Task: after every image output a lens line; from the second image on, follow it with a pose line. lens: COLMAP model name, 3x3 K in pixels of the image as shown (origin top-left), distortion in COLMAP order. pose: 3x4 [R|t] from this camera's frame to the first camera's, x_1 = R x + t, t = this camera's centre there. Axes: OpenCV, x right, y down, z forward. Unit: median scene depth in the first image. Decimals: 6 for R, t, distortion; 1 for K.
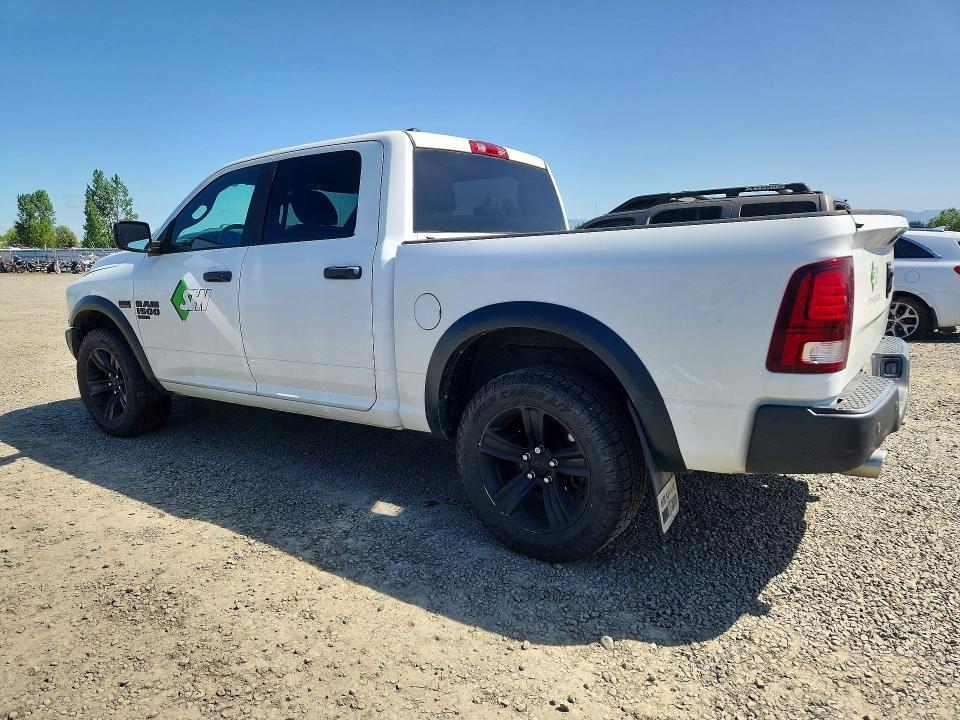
lens RADIAL K [[649.1, 0, 473.7], [0, 649.1, 358.1], [0, 0, 1]] dist [0.066562, -0.056176]
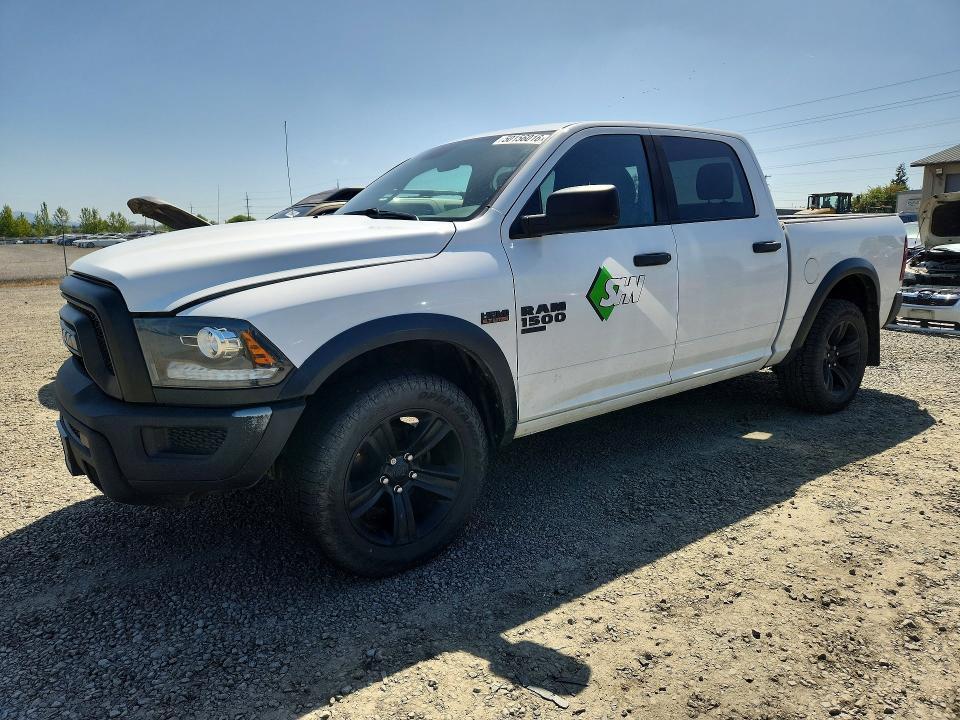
lens RADIAL K [[649.1, 0, 473.7], [0, 649.1, 358.1], [0, 0, 1]] dist [0.066562, -0.056176]
pose [[0.300693, -0.164105, 0.939496, -1.236206], [0.167898, 0.978808, 0.117235, -0.131557], [-0.938826, 0.122488, 0.321874, 0.918926]]
